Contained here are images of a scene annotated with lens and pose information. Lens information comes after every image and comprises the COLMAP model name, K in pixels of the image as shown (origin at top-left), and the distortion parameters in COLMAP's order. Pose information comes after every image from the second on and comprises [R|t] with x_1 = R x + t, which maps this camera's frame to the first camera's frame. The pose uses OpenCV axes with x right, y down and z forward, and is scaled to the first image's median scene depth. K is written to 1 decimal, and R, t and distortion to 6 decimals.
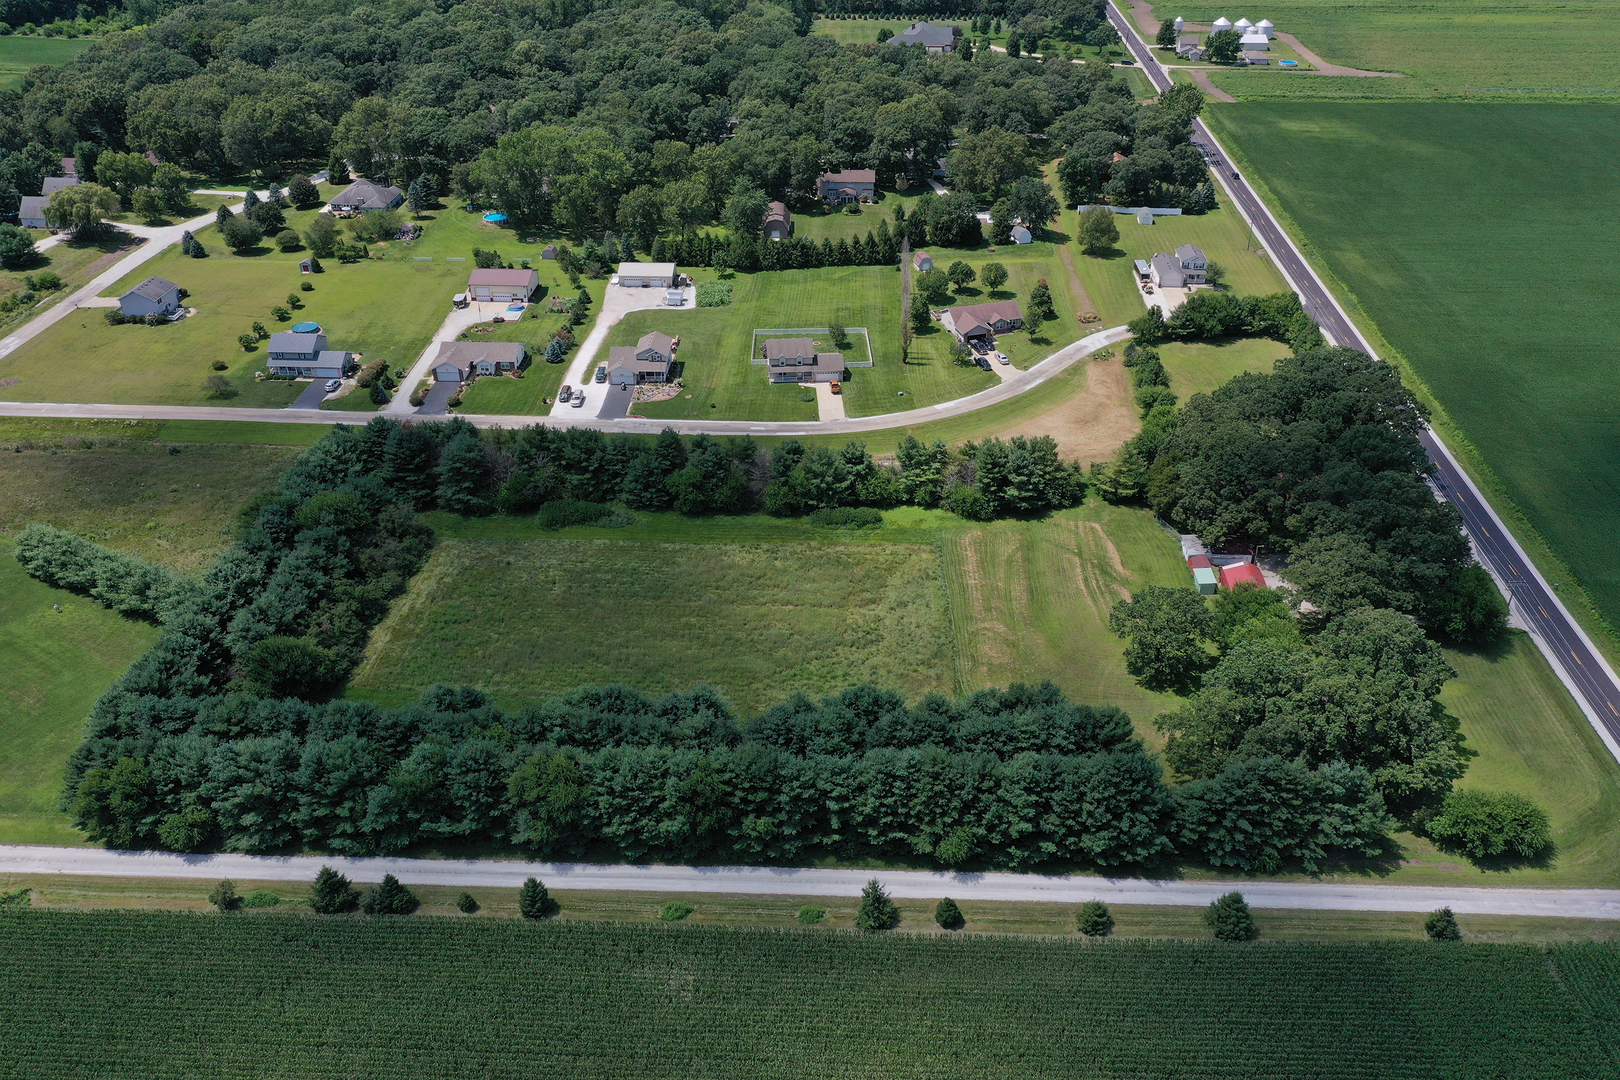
lens RADIAL K [[1277.3, 0, 814.4], [0, 1277.3, 544.0], [0, 0, 1]] dist [0.006746, 0.001190]
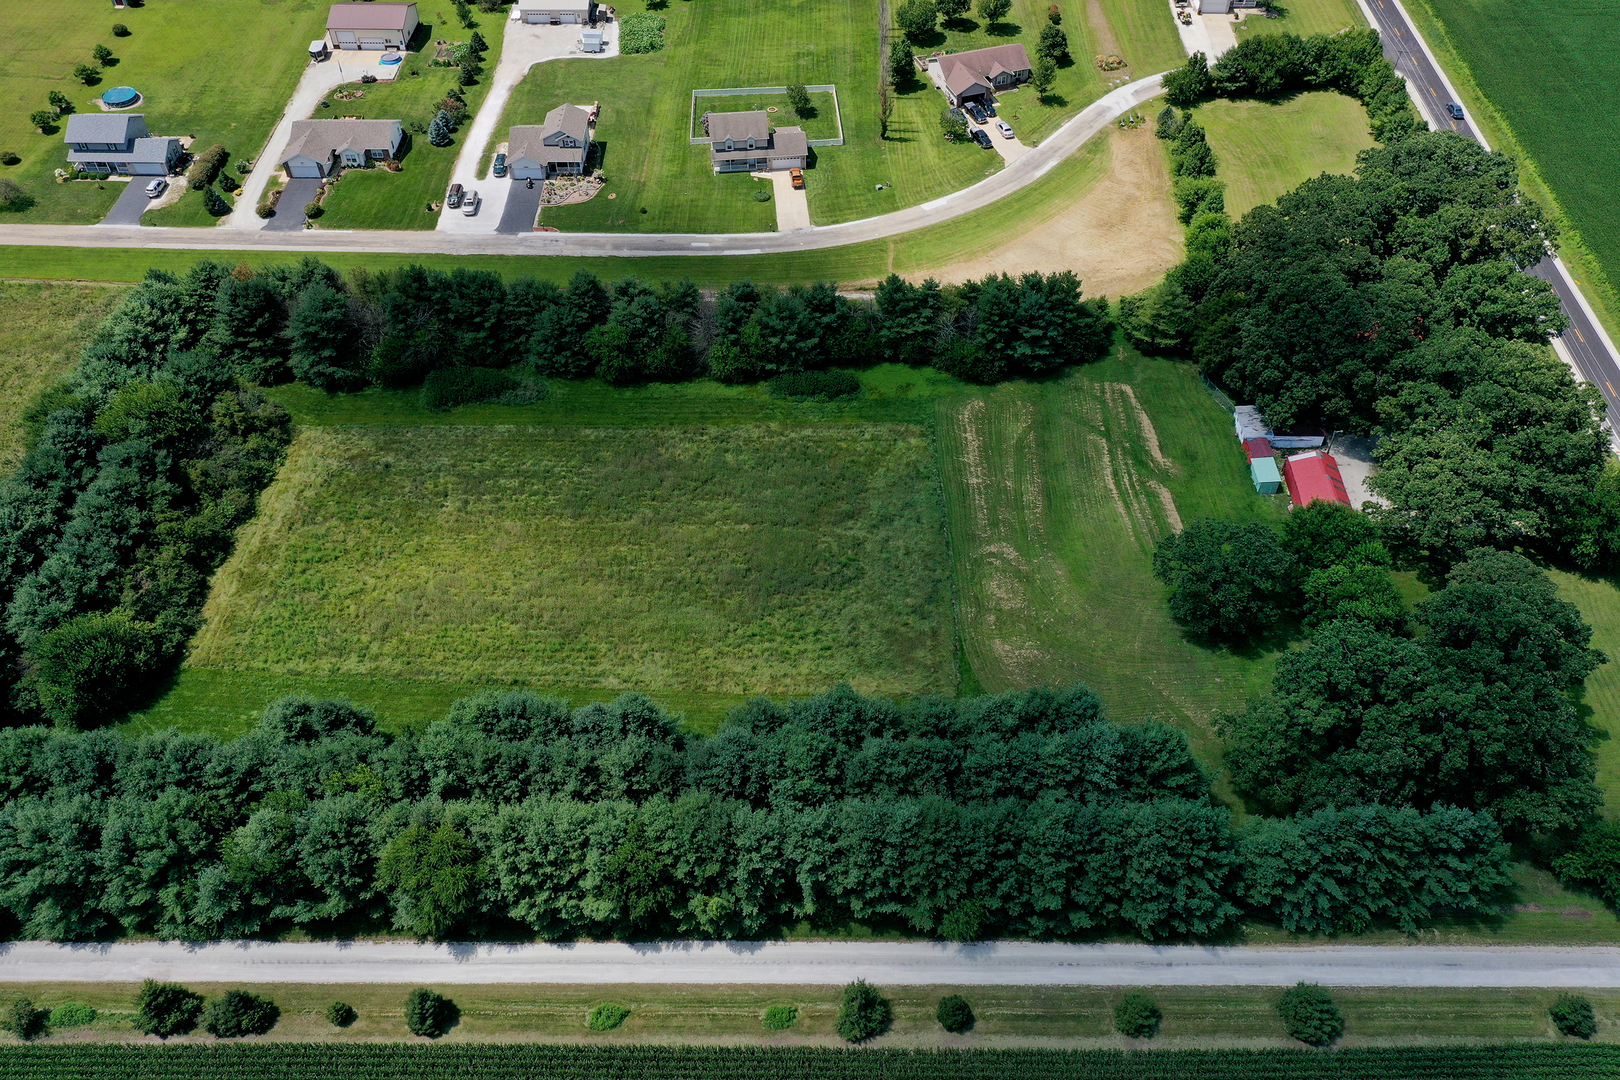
lens RADIAL K [[1277.3, 0, 814.6], [0, 1277.3, 539.4], [0, 0, 1]] dist [0.006746, 0.001190]
pose [[0.999493, -0.024081, 0.020843, 0.006898], [0.017942, 0.966456, 0.256204, -0.142556], [-0.026313, -0.255701, 0.966398, 0.227577]]
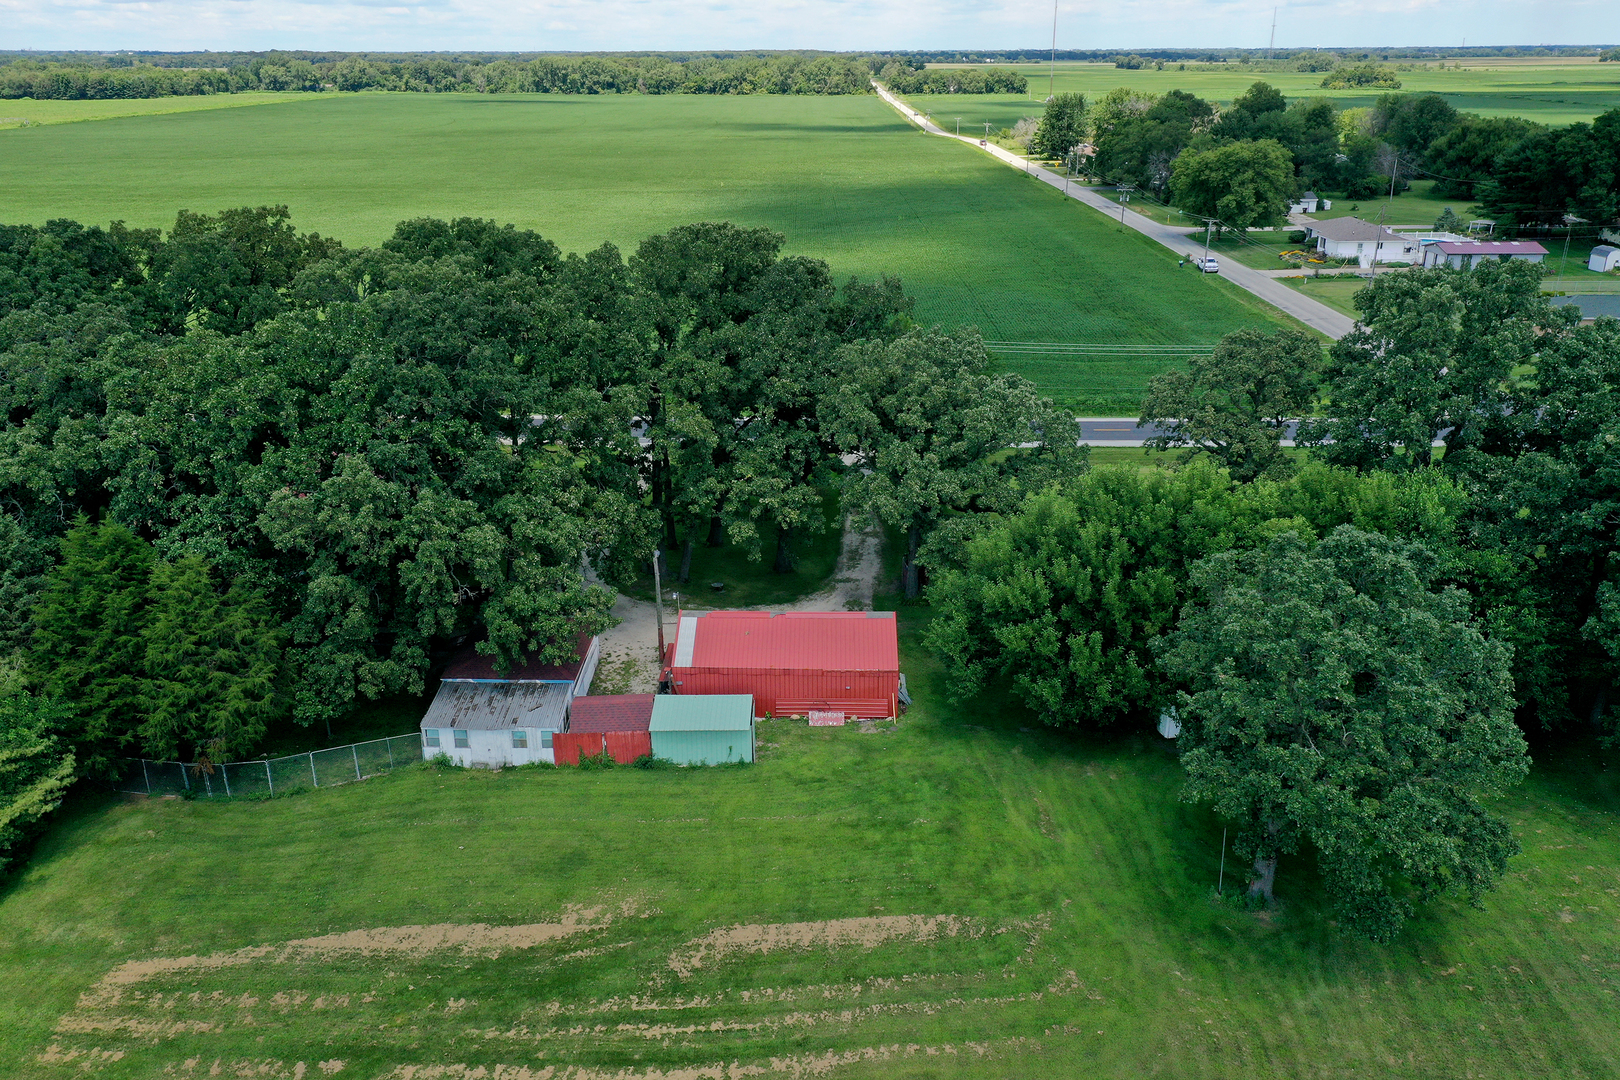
lens RADIAL K [[1277.3, 0, 818.2], [0, 1277.3, 533.8], [0, 0, 1]] dist [0.006746, 0.001190]
pose [[-0.039063, -0.348021, 0.936673, 0.057823], [0.538503, 0.782287, 0.313117, -0.079272], [-0.841718, 0.516632, 0.156852, 0.917191]]
